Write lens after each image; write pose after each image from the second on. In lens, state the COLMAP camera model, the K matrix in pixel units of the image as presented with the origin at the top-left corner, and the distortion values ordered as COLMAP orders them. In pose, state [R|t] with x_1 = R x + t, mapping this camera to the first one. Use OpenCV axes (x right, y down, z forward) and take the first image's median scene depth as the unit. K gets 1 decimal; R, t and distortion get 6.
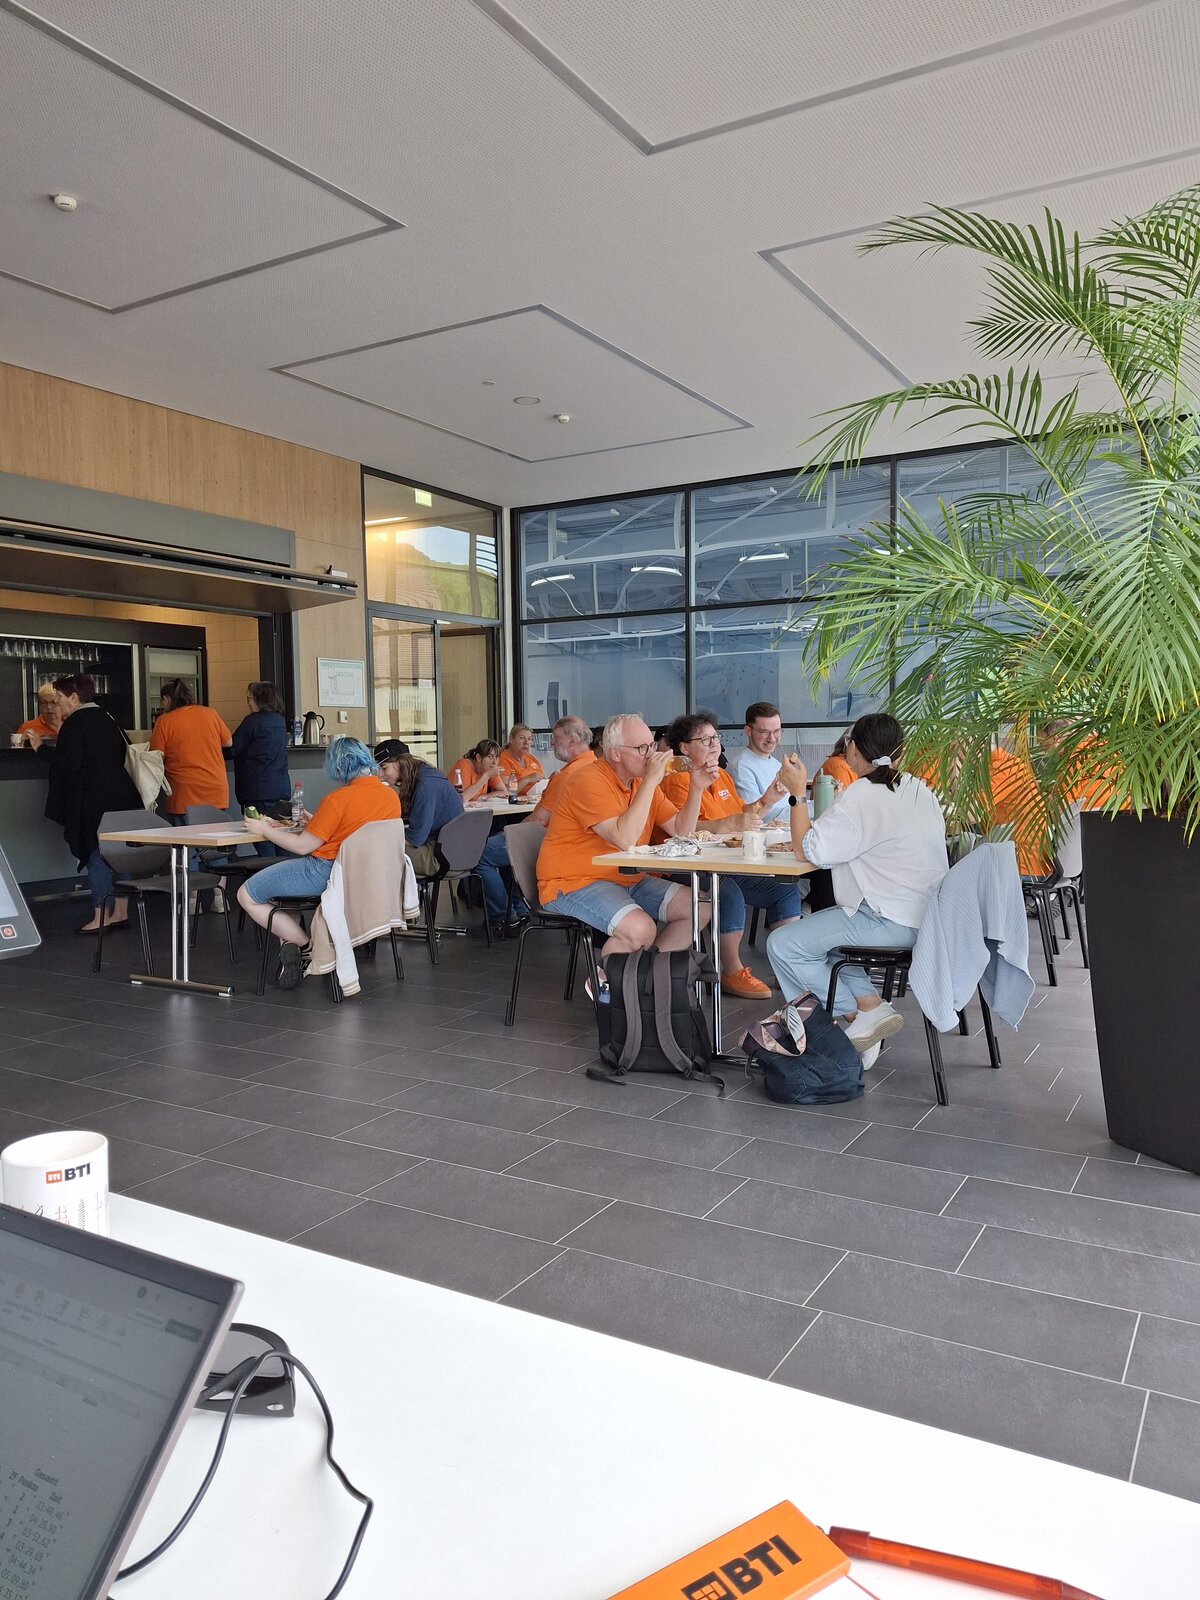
lens RADIAL K [[1201.6, 0, 600.0], [0, 1201.6, 800.0], [0, 0, 1]] dist [-0.004600, -0.006394]
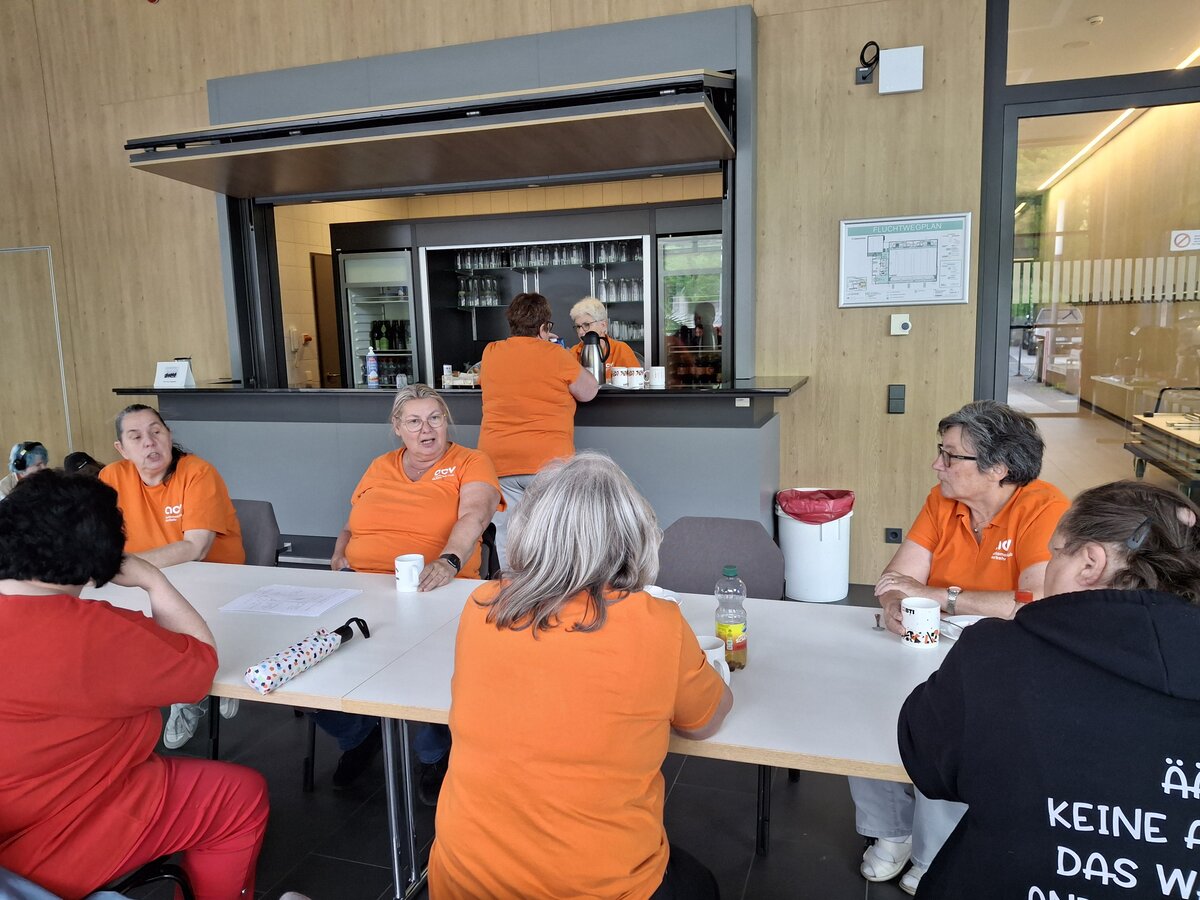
lens RADIAL K [[901.2, 0, 600.0], [0, 901.2, 450.0], [0, 0, 1]] dist [-0.004600, -0.006394]
pose [[0.232141, 0.134865, -0.963287, 0.162646], [-0.015057, 0.990721, 0.135077, -0.066313], [0.972566, -0.016853, 0.232017, 0.775567]]
